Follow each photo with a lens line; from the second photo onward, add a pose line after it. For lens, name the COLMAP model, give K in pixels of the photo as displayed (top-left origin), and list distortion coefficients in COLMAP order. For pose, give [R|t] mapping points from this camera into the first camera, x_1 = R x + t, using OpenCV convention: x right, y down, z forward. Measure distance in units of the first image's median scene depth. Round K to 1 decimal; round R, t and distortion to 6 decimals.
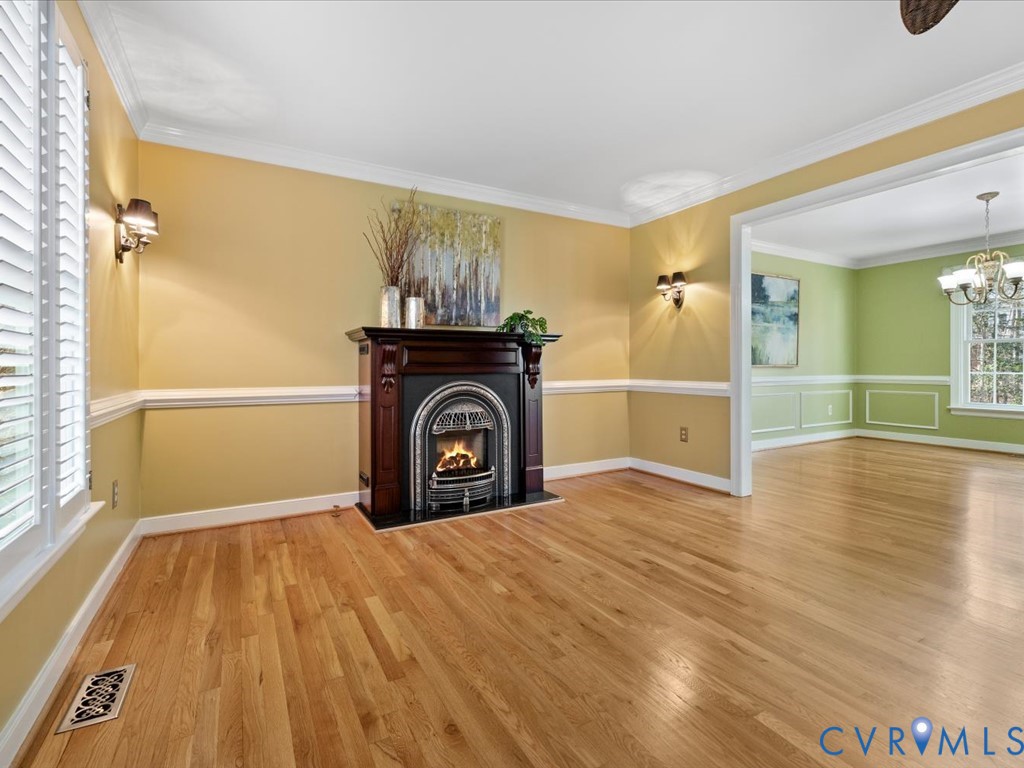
lens RADIAL K [[487.5, 0, 509.3], [0, 487.5, 368.5], [0, 0, 1]] dist [0.000359, 0.000101]
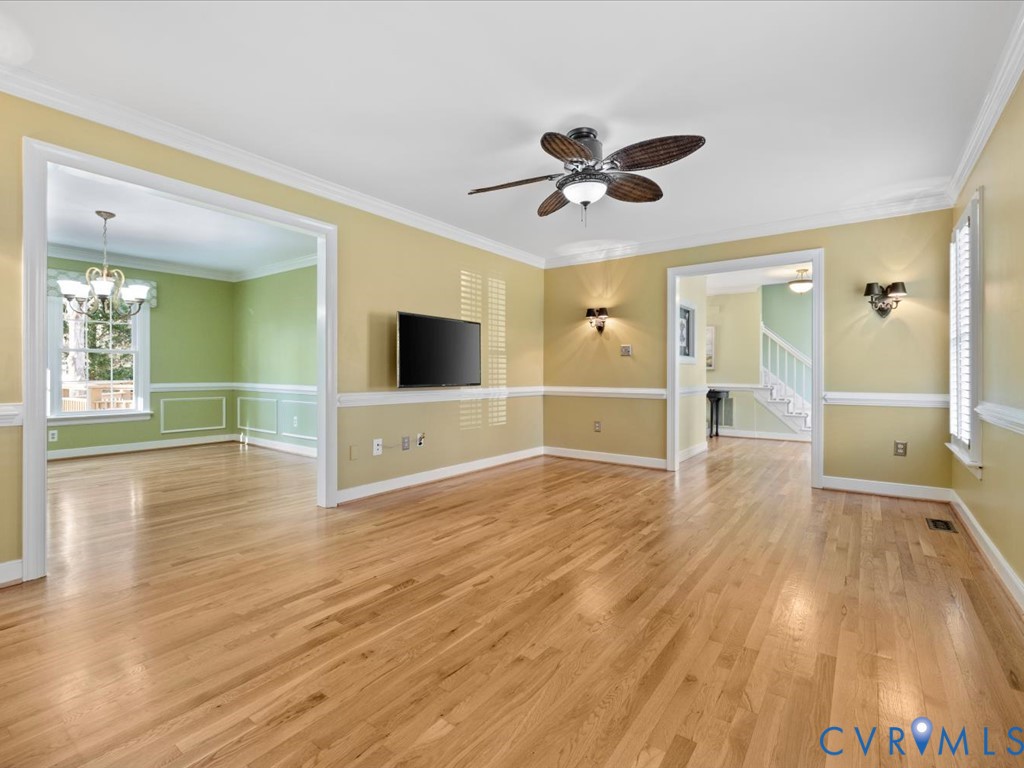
lens RADIAL K [[487.6, 0, 516.3], [0, 487.6, 363.0], [0, 0, 1]] dist [0.000801, 0.000022]
pose [[-0.421756, 0.021449, 0.906456, -0.344771], [0.004985, 0.999760, -0.021337, -0.004670], [-0.906696, -0.004480, -0.421761, 0.628225]]
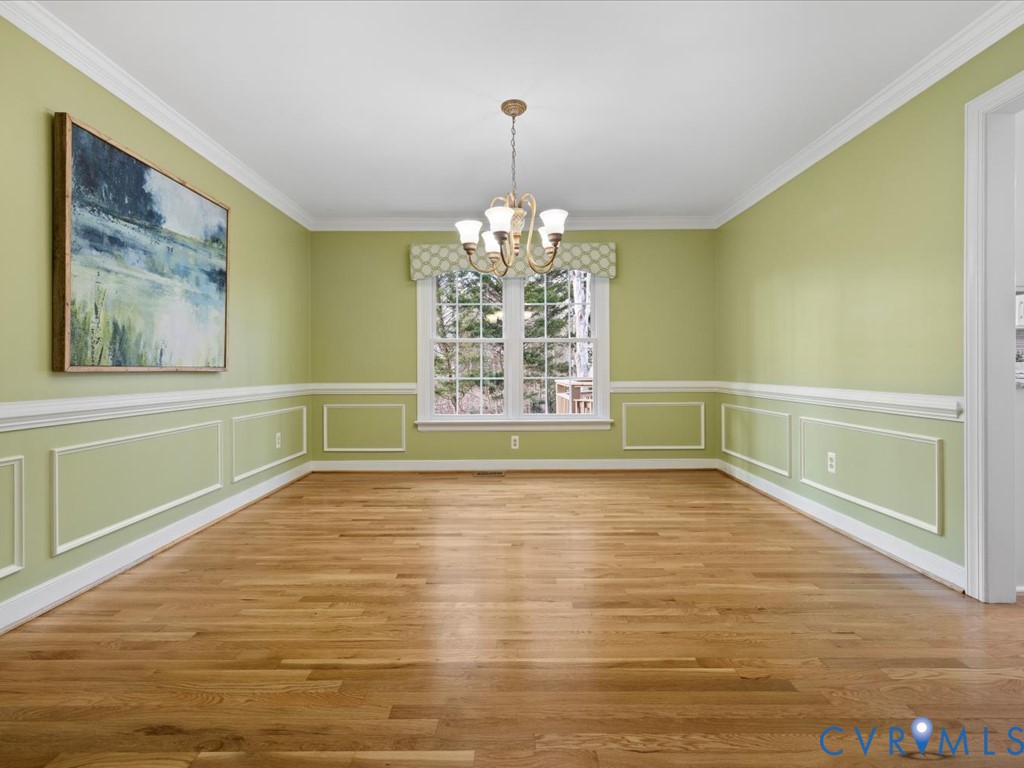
lens RADIAL K [[480.2, 0, 508.2], [0, 480.2, 374.3], [0, 0, 1]] dist [-0.000082, 0.000136]
pose [[0.484534, -0.006648, 0.874747, 0.407016], [0.006391, 0.999971, 0.004060, -0.001093], [-0.874749, 0.003623, 0.484563, 0.687559]]
